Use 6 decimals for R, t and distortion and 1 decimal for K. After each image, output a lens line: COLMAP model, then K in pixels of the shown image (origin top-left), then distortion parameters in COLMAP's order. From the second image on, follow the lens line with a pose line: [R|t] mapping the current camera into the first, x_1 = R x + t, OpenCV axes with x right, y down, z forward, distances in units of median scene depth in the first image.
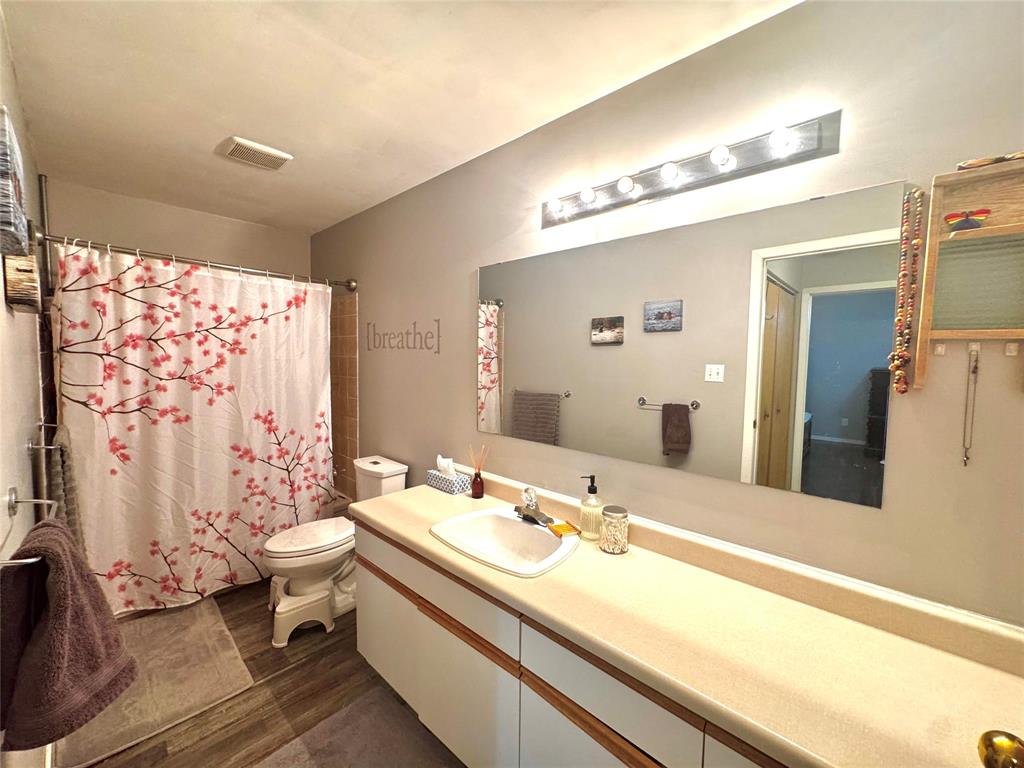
lens RADIAL K [[409.2, 0, 511.9], [0, 409.2, 382.7], [0, 0, 1]] dist [-0.002630, 0.000137]
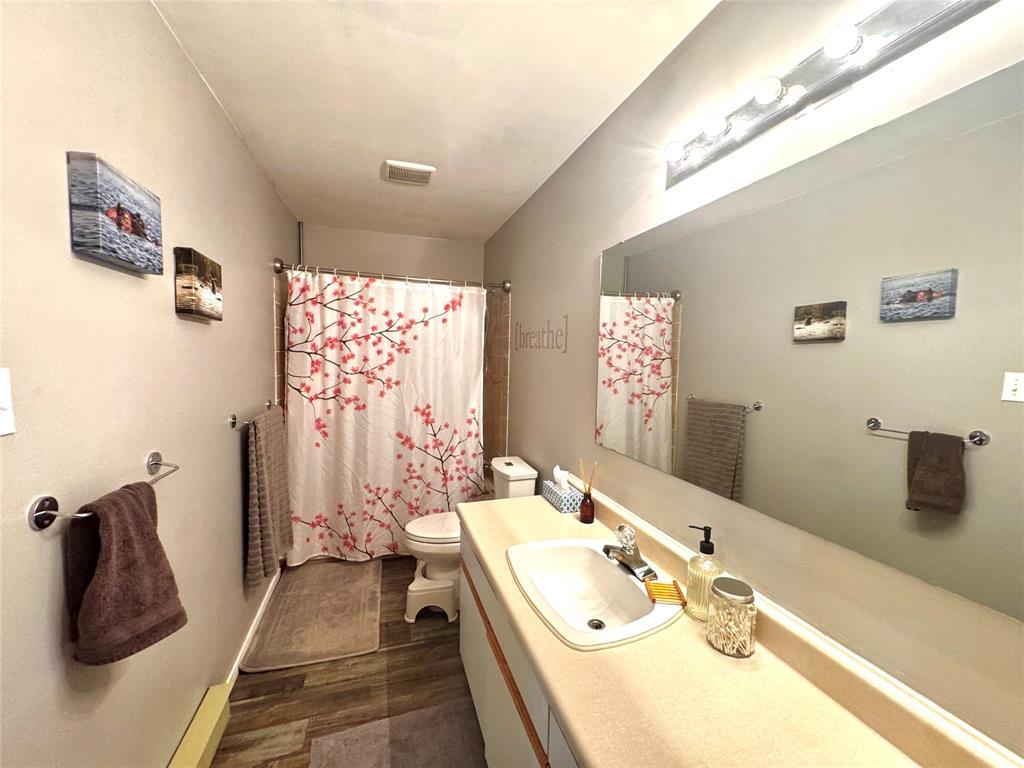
lens RADIAL K [[409.2, 0, 510.2], [0, 409.2, 382.3], [0, 0, 1]] dist [-0.002630, 0.000137]
pose [[0.875131, 0.035885, -0.482553, 0.158029], [-0.037825, 0.999268, 0.005712, -0.007231], [0.482405, 0.013254, 0.875848, 0.155008]]
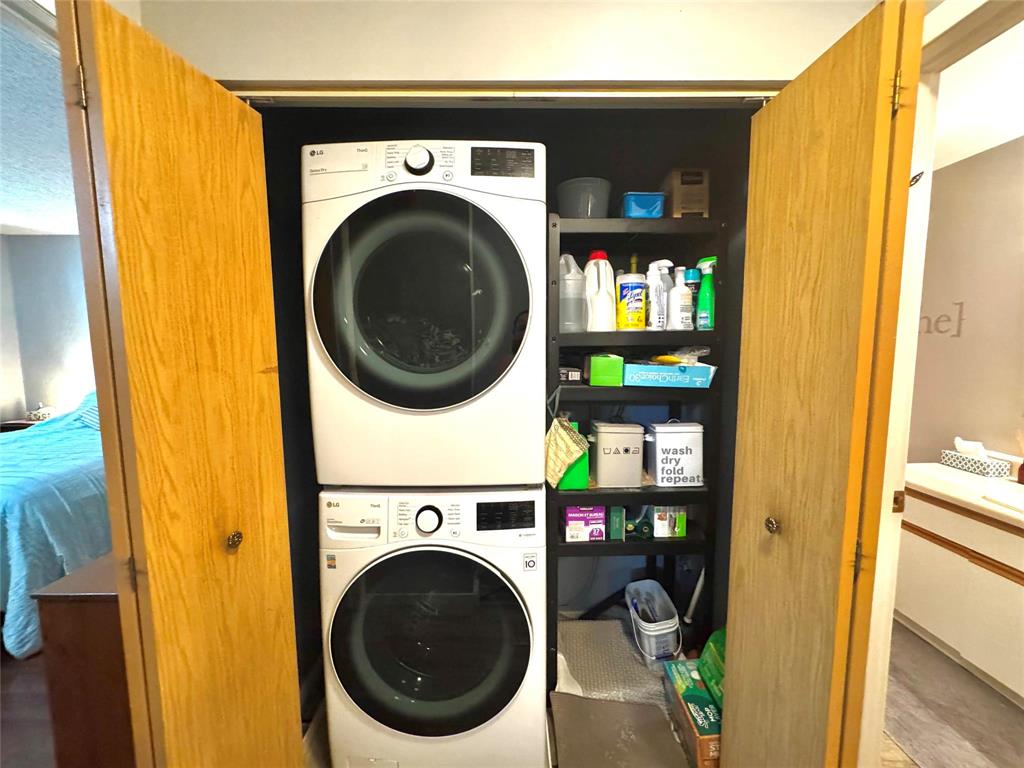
lens RADIAL K [[409.2, 0, 513.2], [0, 409.2, 381.0], [0, 0, 1]] dist [-0.002630, 0.000137]
pose [[0.694736, 0.053222, -0.717293, -0.222744], [-0.028850, 0.998518, 0.046146, 0.022029], [0.718686, -0.011365, 0.695241, -0.489433]]
